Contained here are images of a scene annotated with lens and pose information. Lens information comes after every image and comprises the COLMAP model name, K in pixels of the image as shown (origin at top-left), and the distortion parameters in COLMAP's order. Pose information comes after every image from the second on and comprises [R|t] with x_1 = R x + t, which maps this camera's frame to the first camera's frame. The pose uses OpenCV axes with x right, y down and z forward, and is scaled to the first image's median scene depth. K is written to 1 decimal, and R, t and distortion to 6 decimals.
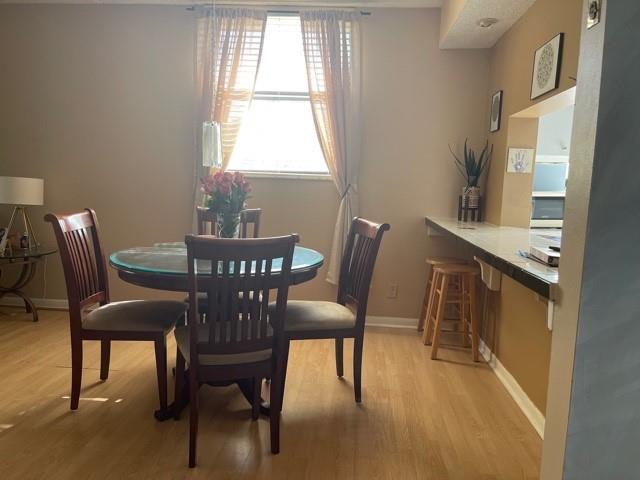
lens RADIAL K [[482.0, 0, 321.8], [0, 482.0, 238.6], [0, 0, 1]] dist [0.019945, -0.010903]
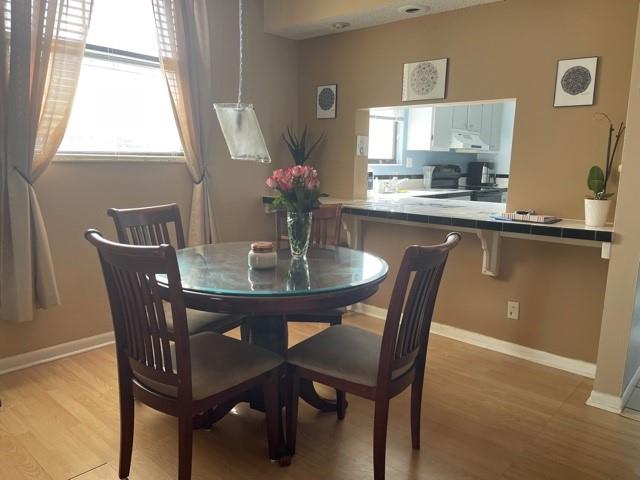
lens RADIAL K [[482.0, 0, 315.1], [0, 482.0, 239.7], [0, 0, 1]] dist [0.019945, -0.010903]
pose [[0.616336, -0.150000, 0.773065, -0.552547], [0.089372, 0.988672, 0.120582, -0.068062], [-0.782396, -0.005228, 0.622760, 0.262586]]
